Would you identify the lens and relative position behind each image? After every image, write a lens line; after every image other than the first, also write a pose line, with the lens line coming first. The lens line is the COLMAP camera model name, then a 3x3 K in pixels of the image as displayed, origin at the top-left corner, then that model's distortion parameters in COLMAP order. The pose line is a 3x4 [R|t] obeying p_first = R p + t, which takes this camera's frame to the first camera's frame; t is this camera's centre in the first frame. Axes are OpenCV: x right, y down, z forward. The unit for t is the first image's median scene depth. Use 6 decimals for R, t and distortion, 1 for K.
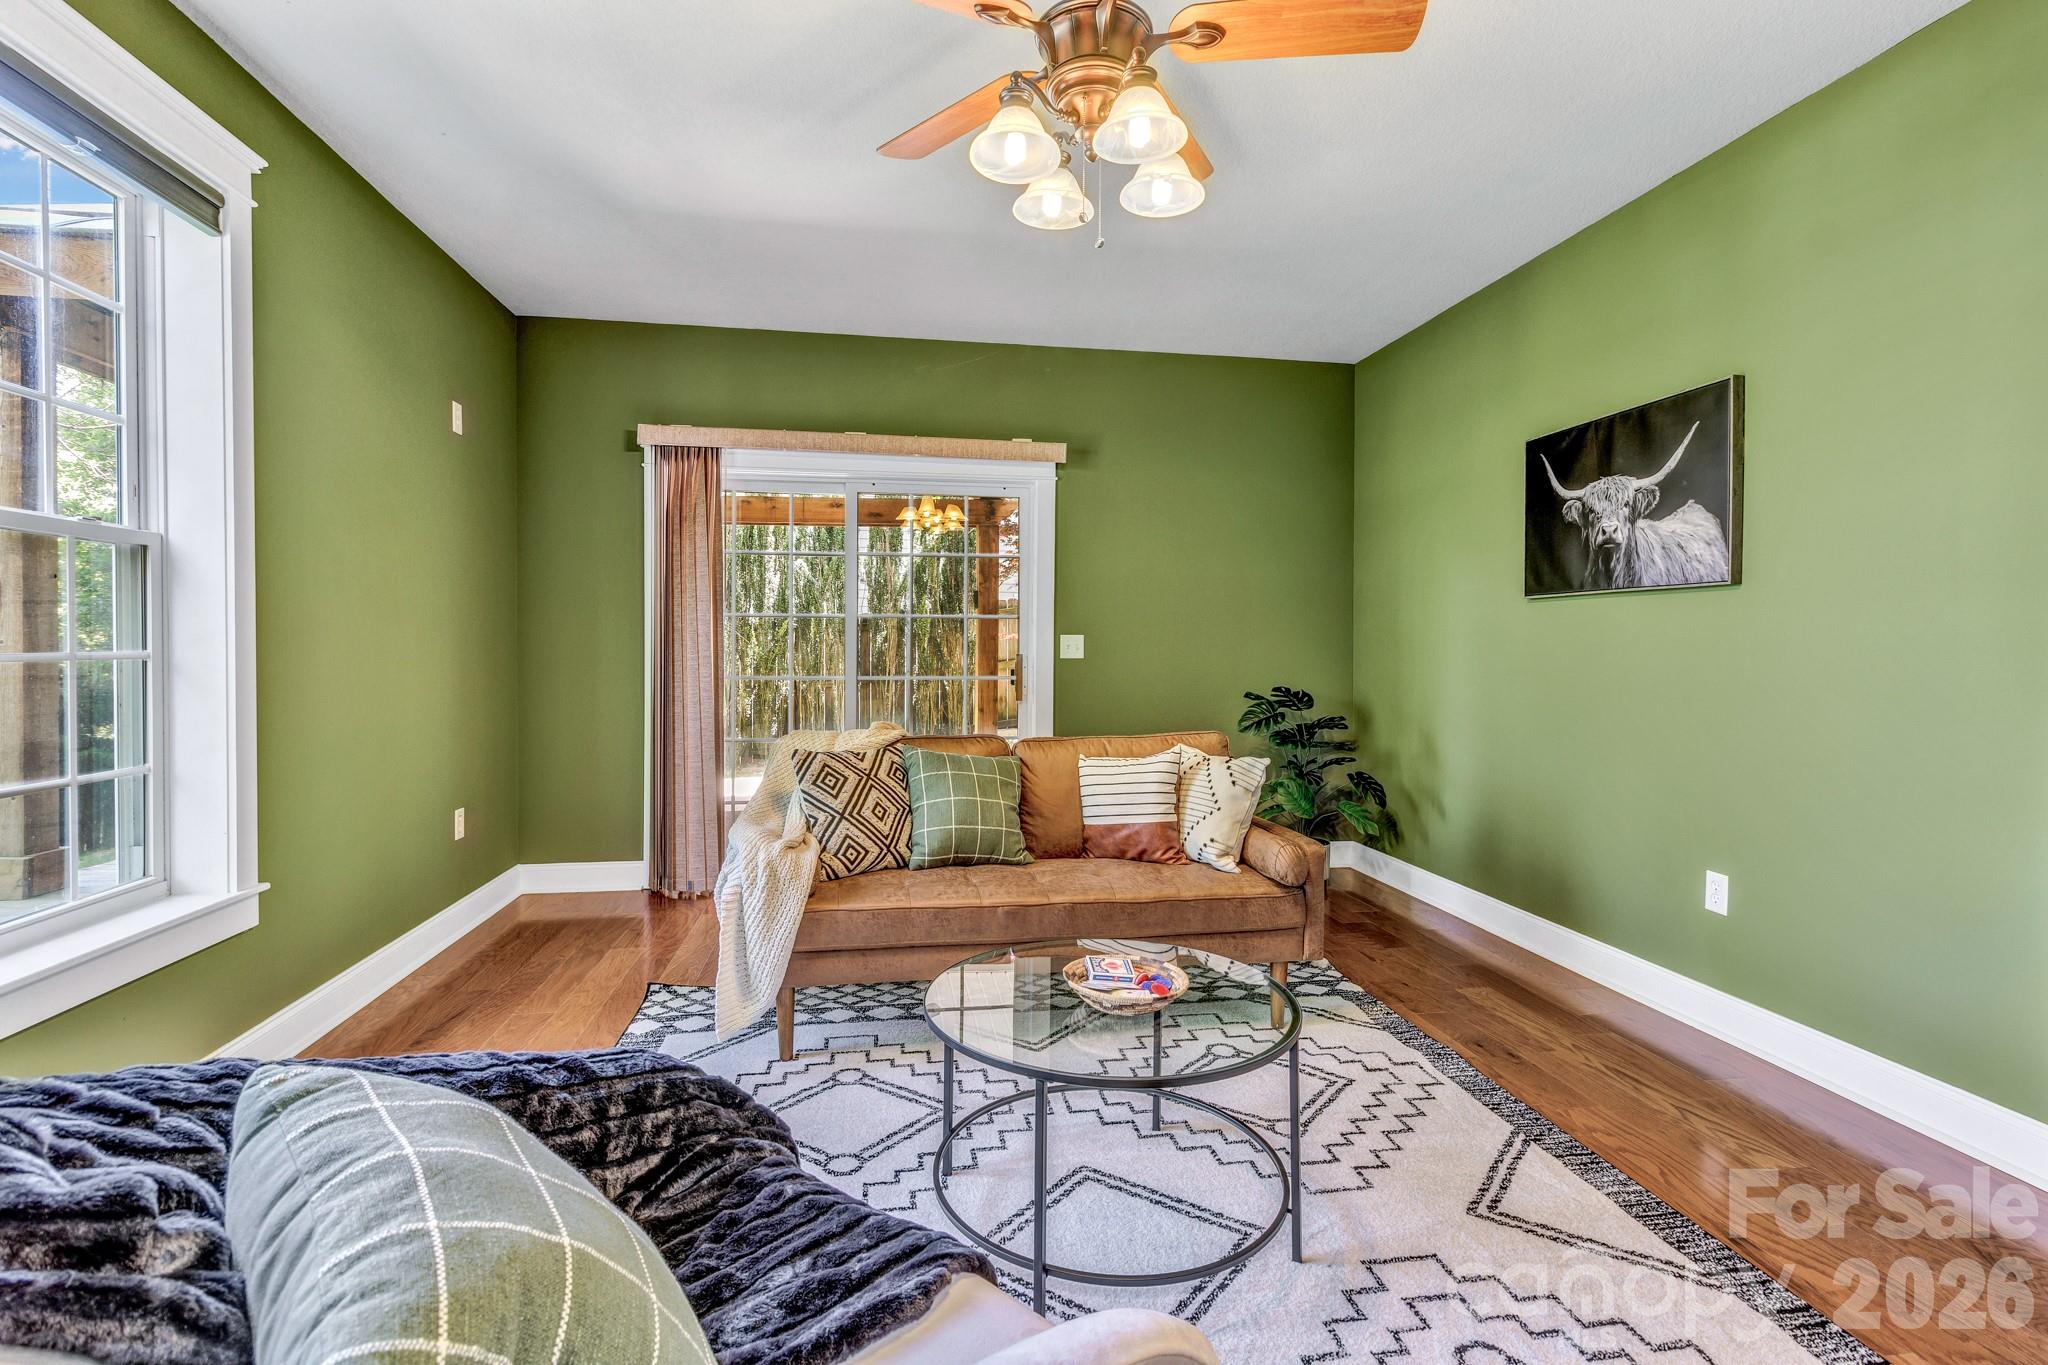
lens RADIAL K [[954.0, 0, 1032.5], [0, 954.0, 666.4], [0, 0, 1]] dist [-0.002516, -0.000122]
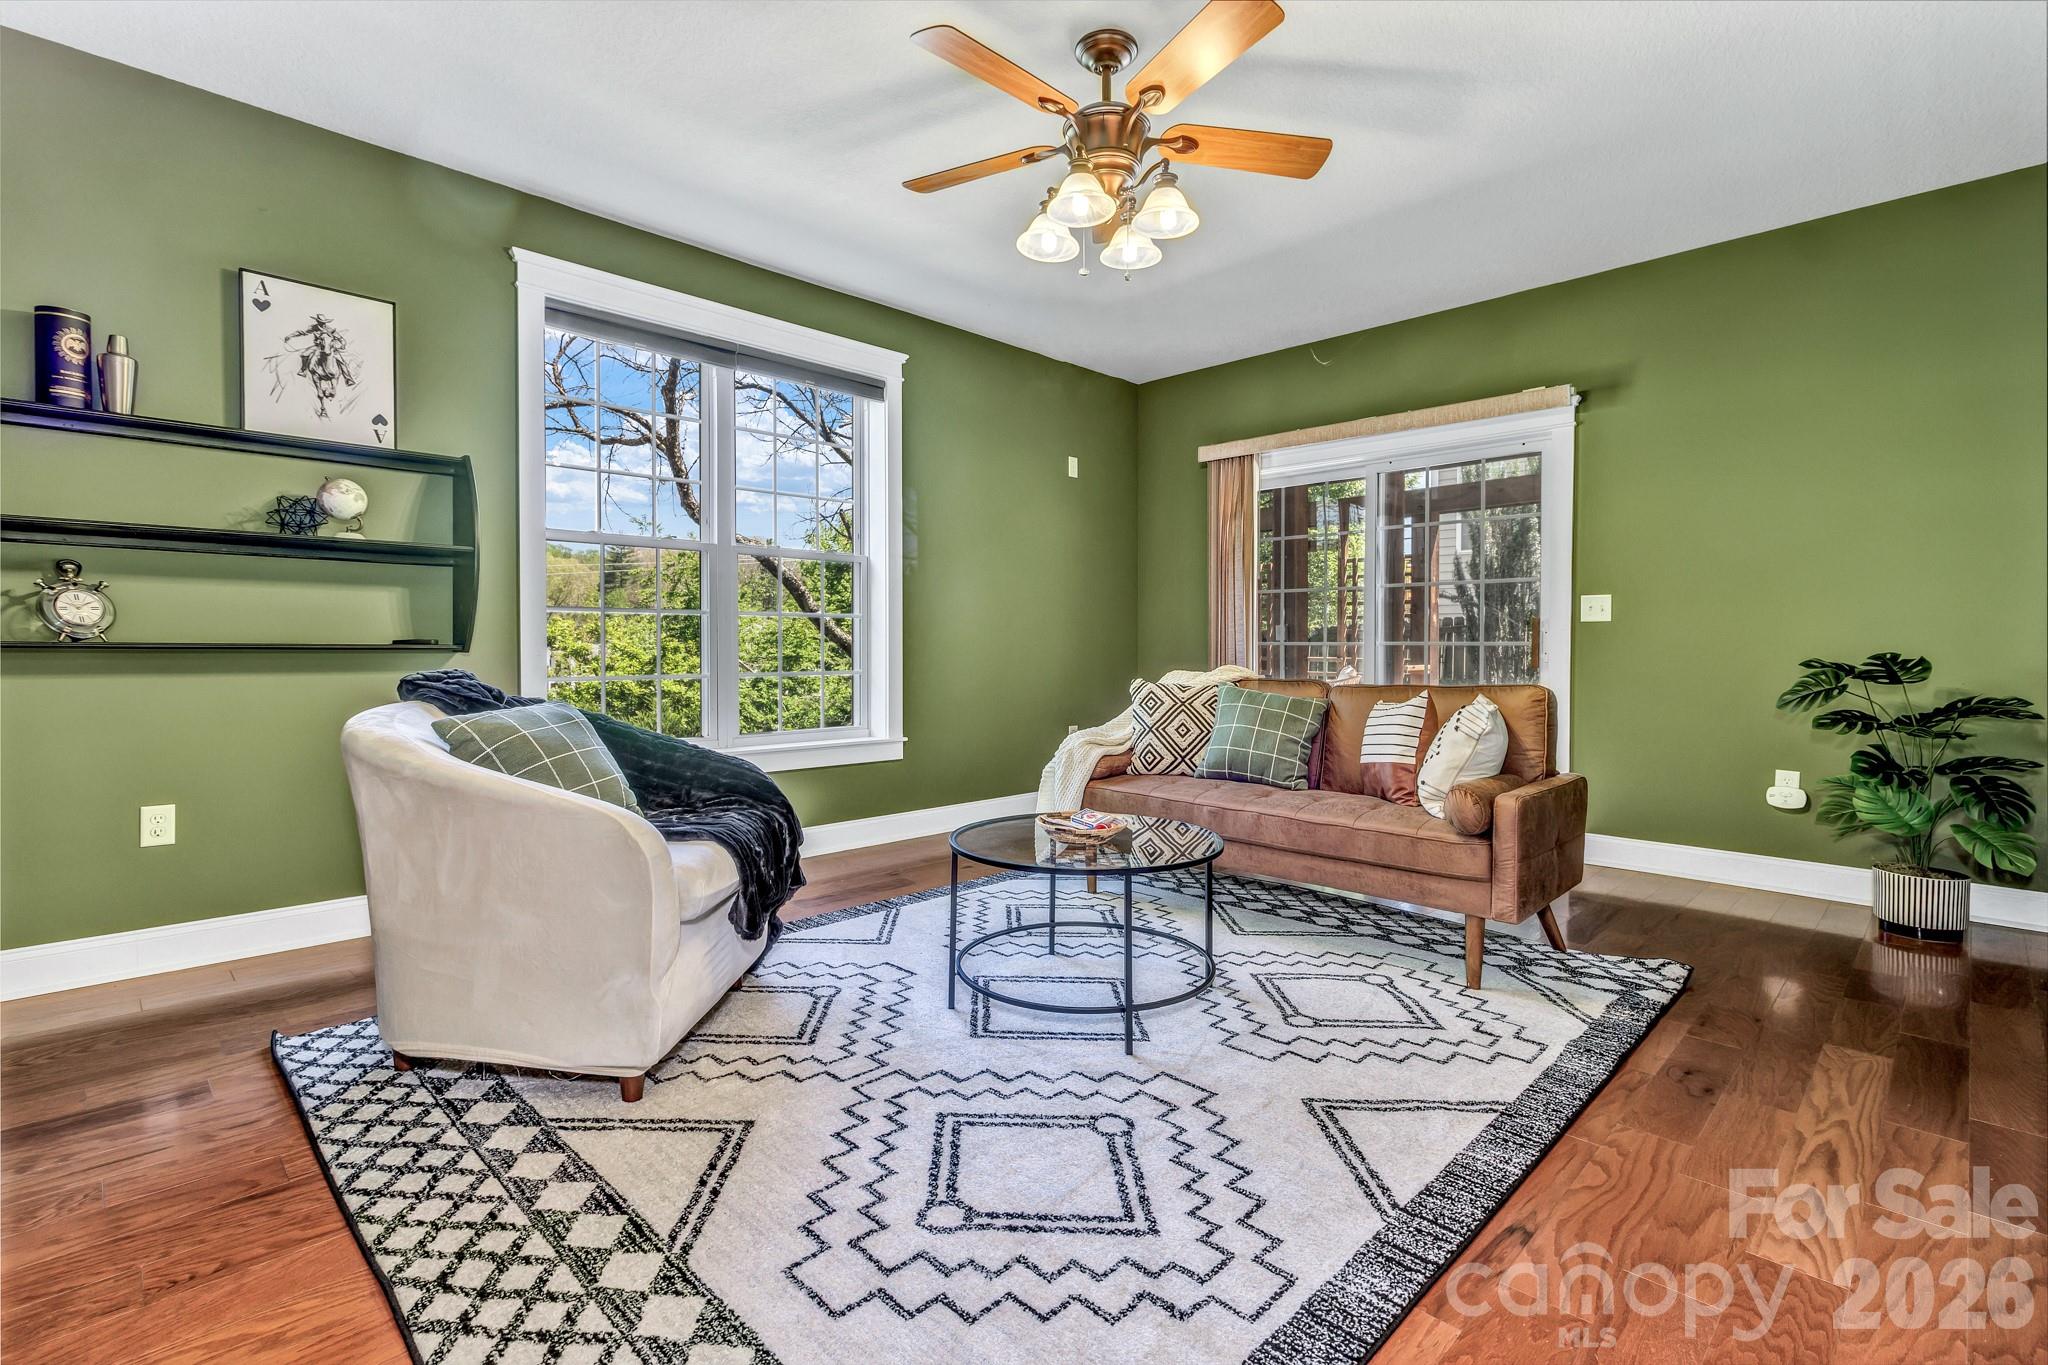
lens RADIAL K [[954.0, 0, 1043.0], [0, 954.0, 673.1], [0, 0, 1]] dist [-0.002516, -0.000122]
pose [[0.584683, 0.019976, -0.811016, 0.685906], [-0.016049, 0.999786, 0.013056, 0.054650], [0.811103, 0.005382, 0.584878, 0.085675]]
